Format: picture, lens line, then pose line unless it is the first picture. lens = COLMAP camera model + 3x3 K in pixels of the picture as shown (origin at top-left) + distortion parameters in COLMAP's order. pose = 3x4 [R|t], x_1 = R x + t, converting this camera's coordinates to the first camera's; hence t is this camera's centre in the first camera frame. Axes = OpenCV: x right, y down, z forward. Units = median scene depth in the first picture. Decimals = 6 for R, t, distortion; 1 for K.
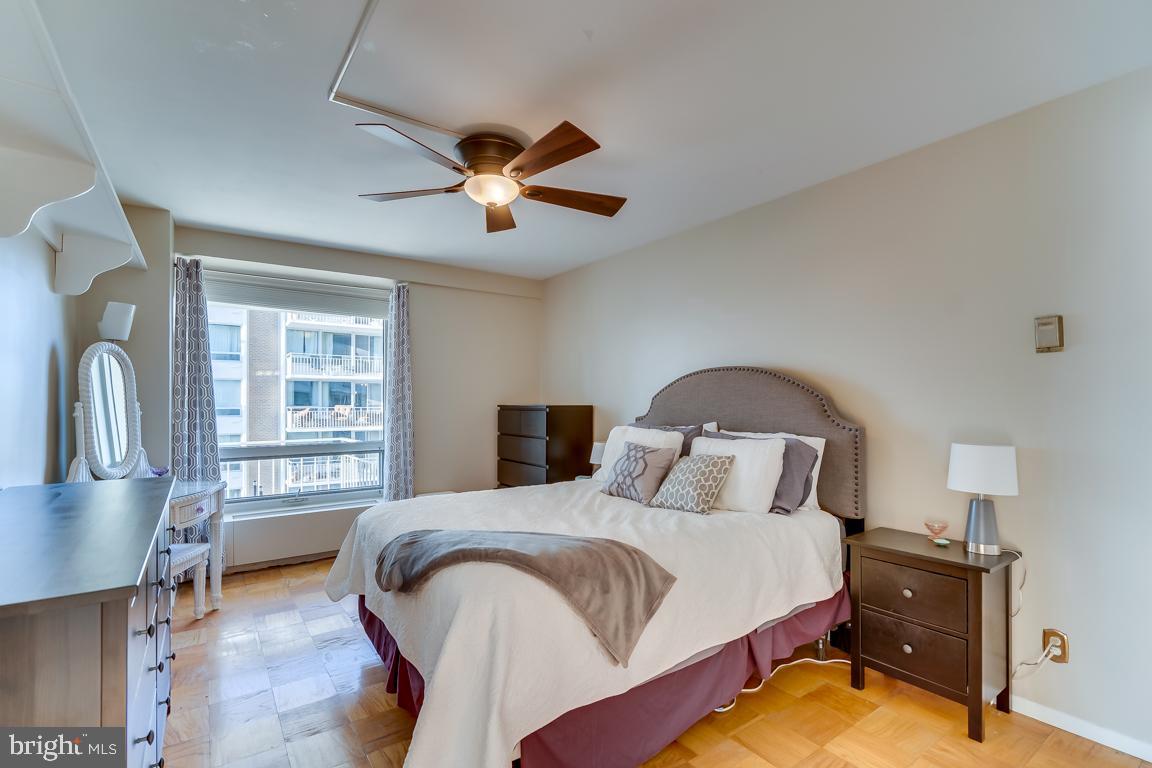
lens RADIAL K [[533.7, 0, 576.6], [0, 533.7, 388.4], [0, 0, 1]] dist [0.000514, 0.000139]
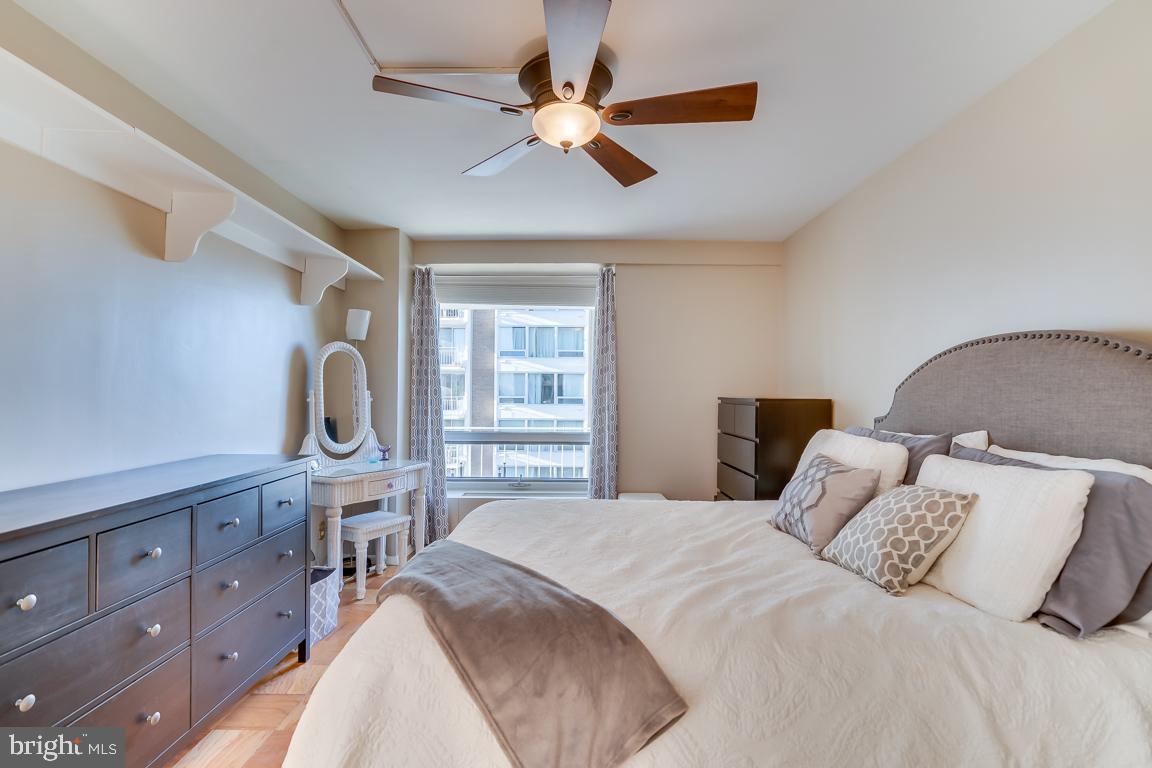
lens RADIAL K [[532.5, 0, 576.0], [0, 532.5, 384.0], [0, 0, 1]] dist [0.002243, 0.000298]
pose [[0.805623, -0.002043, -0.592426, 0.262382], [0.005940, 0.999972, 0.004629, 0.007964], [0.592399, -0.007248, 0.805612, 0.295900]]
